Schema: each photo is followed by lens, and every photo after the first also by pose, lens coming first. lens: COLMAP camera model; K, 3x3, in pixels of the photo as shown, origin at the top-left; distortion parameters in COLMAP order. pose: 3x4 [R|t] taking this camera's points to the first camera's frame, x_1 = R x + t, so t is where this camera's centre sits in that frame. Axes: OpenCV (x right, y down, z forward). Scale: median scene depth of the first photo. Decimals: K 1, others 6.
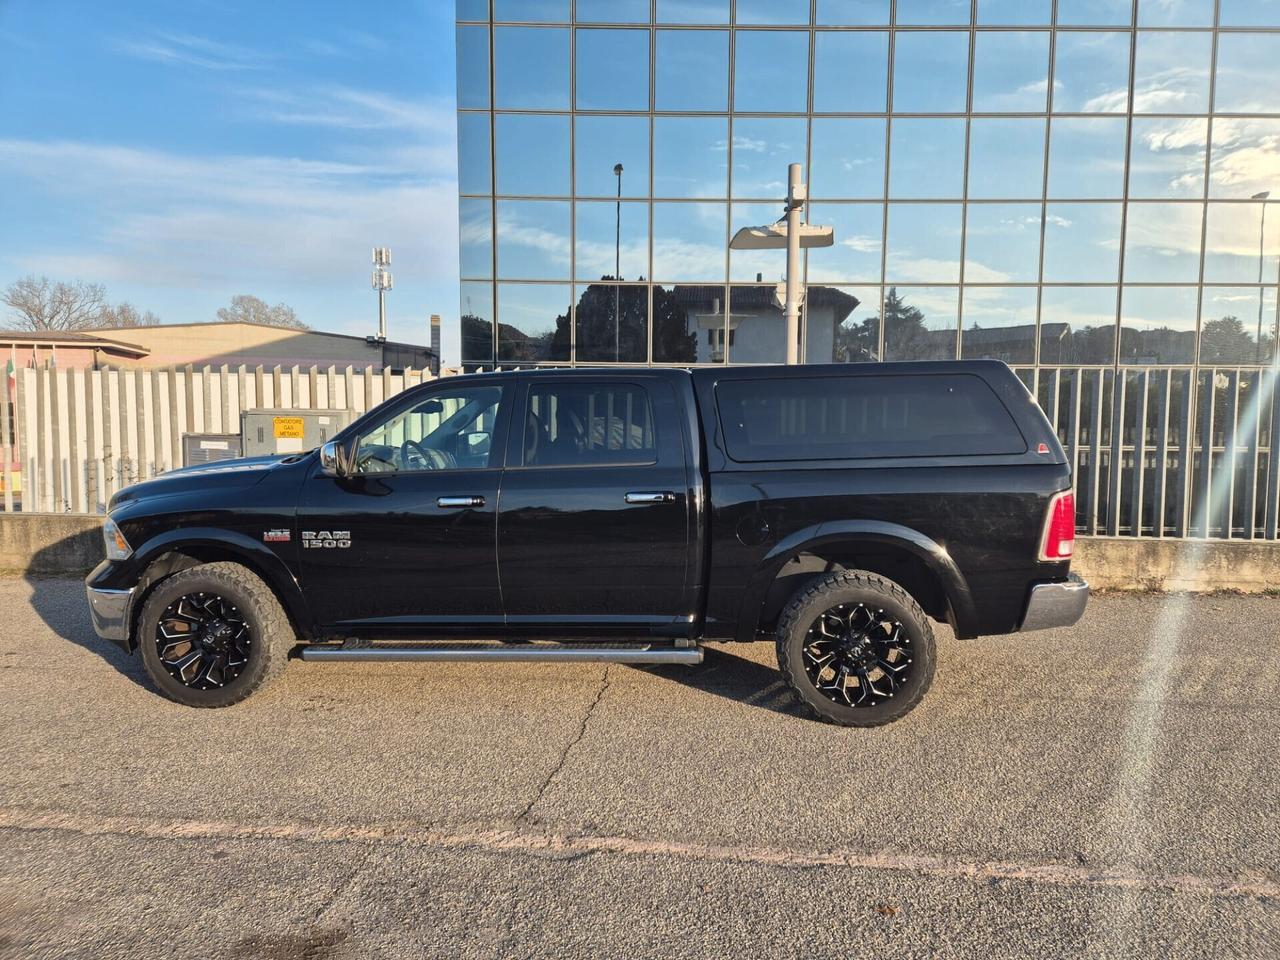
lens RADIAL K [[873.4, 0, 640.0], [0, 873.4, 480.0], [0, 0, 1]] dist [0.096992, -0.085659]
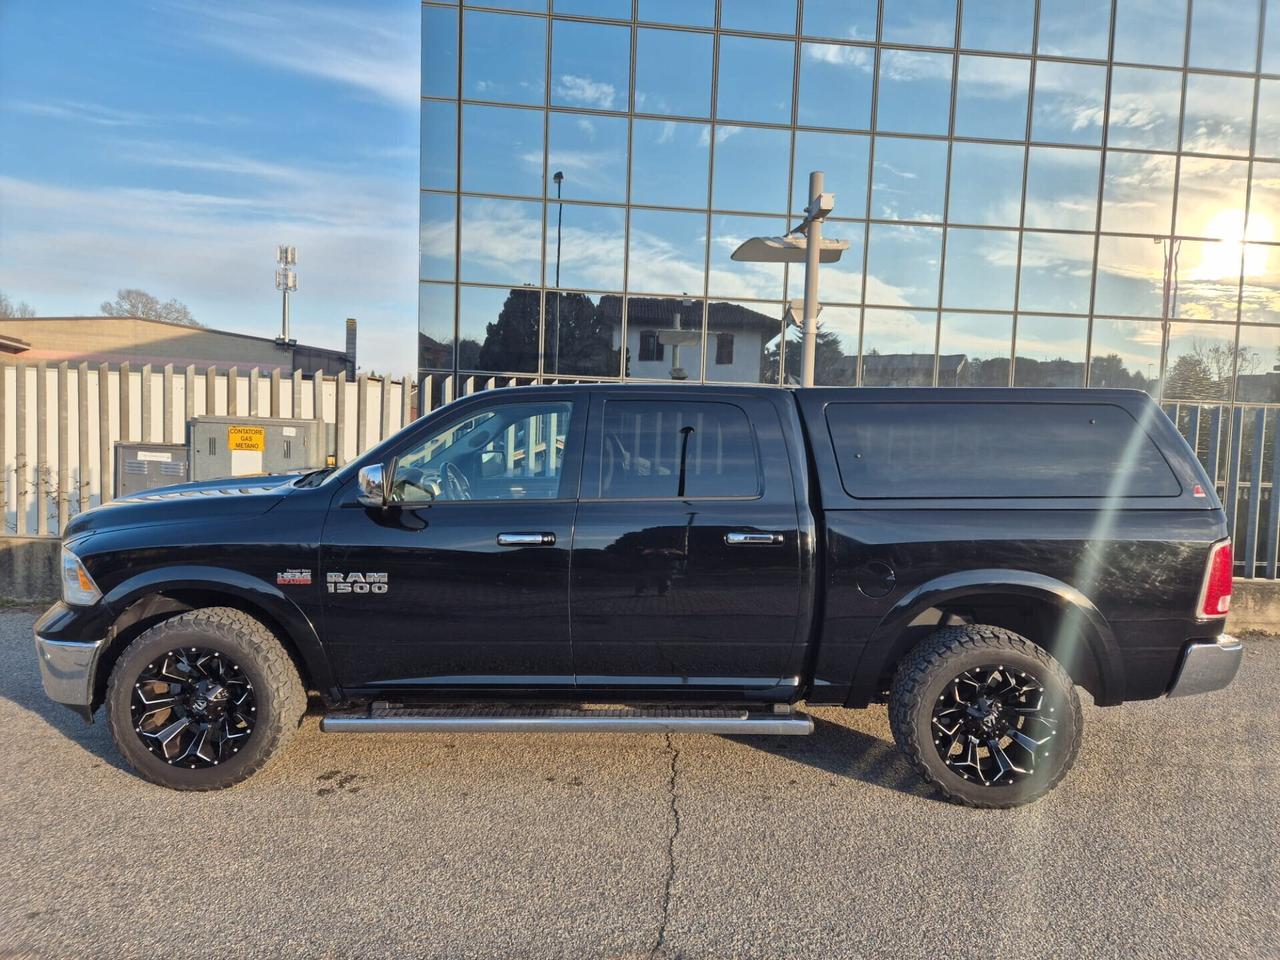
lens RADIAL K [[870.1, 0, 634.8], [0, 870.1, 486.2], [0, 0, 1]] dist [0.090924, -0.081768]
pose [[0.993826, 0.020934, 0.108954, -0.183011], [-0.019936, 0.999749, -0.010238, -0.018232], [-0.109141, 0.008002, 0.993994, 0.156838]]
